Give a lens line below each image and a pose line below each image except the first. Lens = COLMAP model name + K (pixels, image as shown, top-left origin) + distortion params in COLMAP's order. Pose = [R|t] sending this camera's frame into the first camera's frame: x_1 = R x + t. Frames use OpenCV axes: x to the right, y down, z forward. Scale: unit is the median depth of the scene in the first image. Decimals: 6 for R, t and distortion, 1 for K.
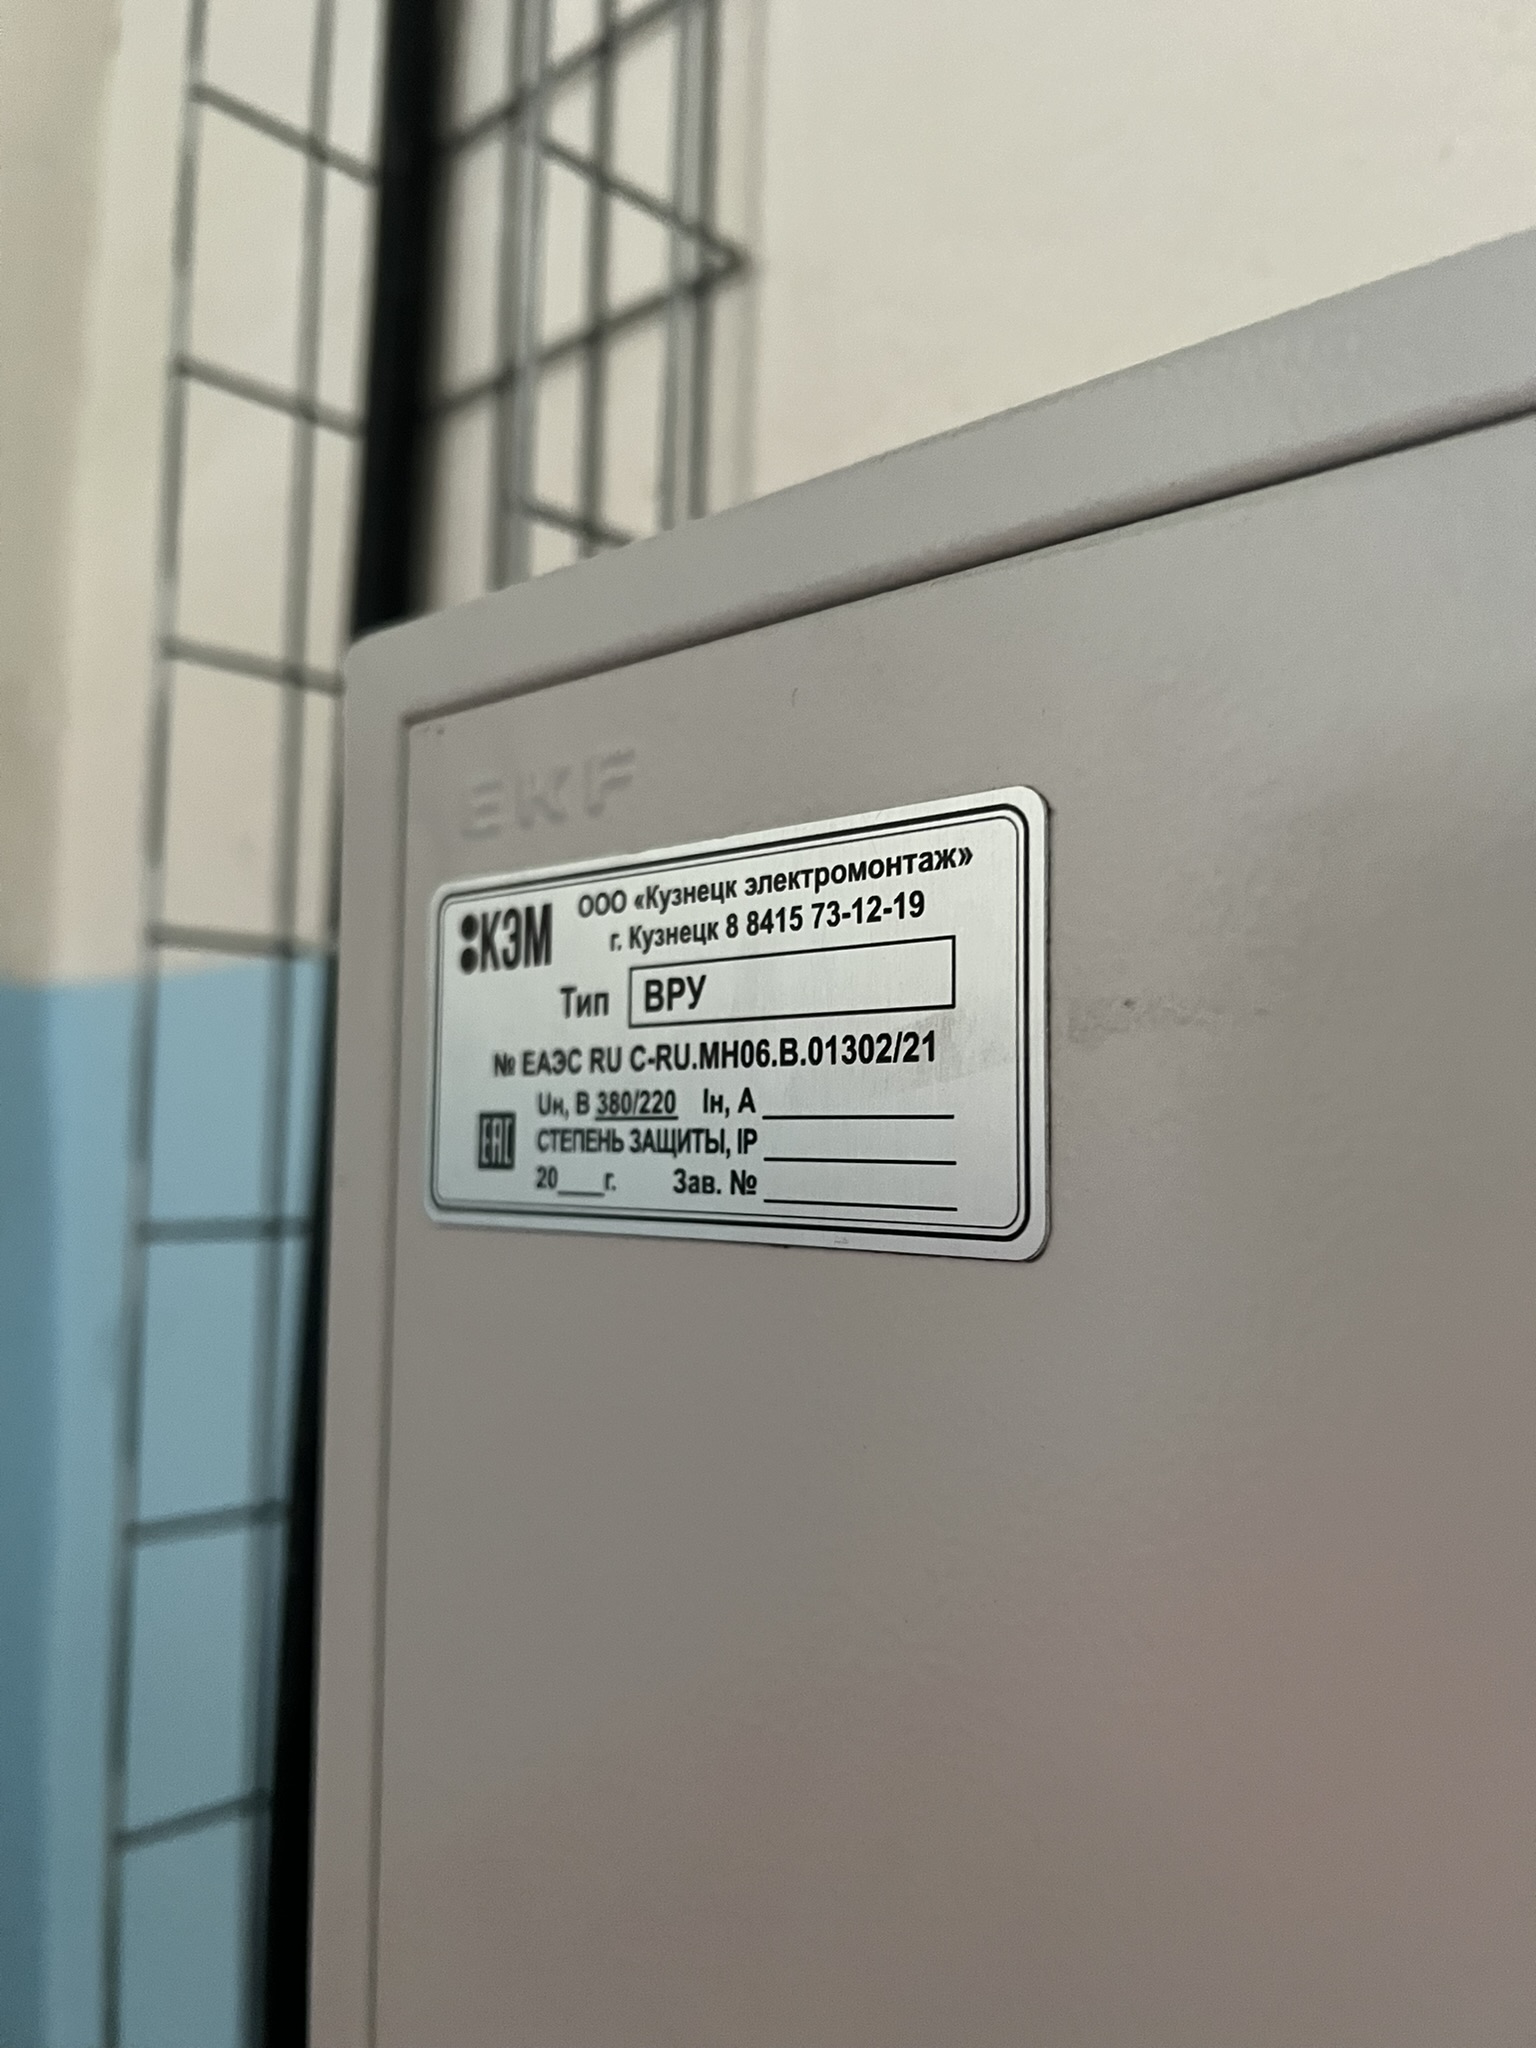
lens RADIAL K [[1597.6, 0, 770.1], [0, 1597.6, 1023.1], [0, 0, 1]] dist [0.021838, -0.058583]
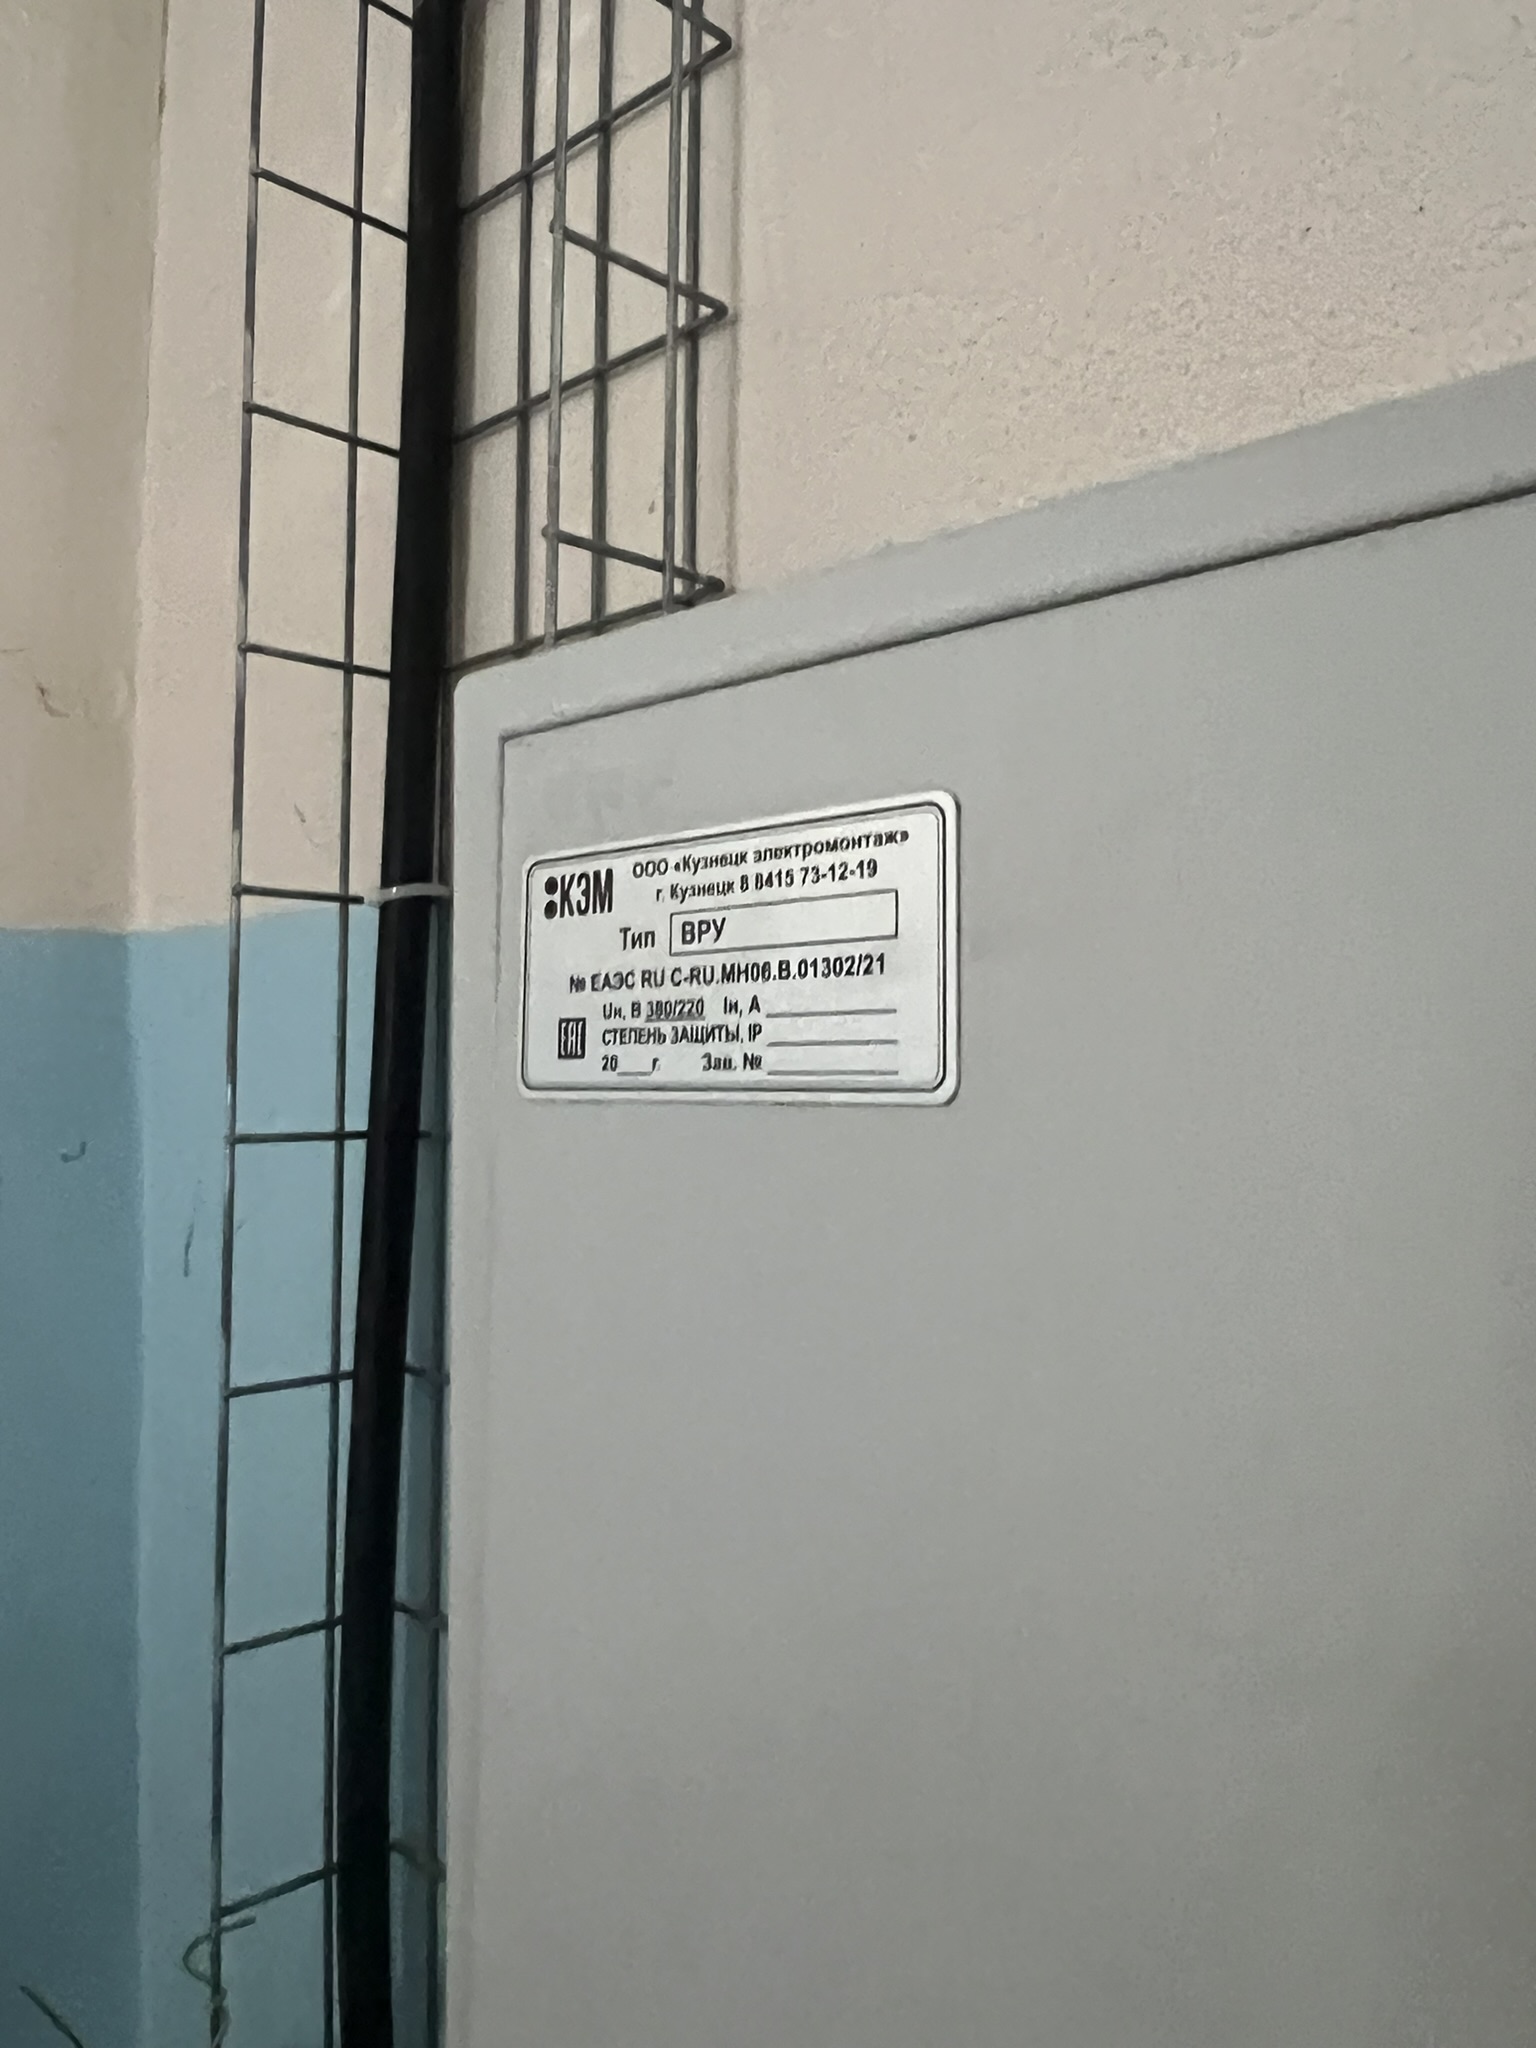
lens RADIAL K [[1597.6, 0, 636.1], [0, 1597.6, 1060.1], [0, 0, 1]] dist [0.021838, -0.058583]
pose [[0.998190, -0.006491, -0.059785, -0.032757], [0.009750, 0.998473, 0.054370, 0.017531], [0.059341, -0.054854, 0.996729, -0.418049]]
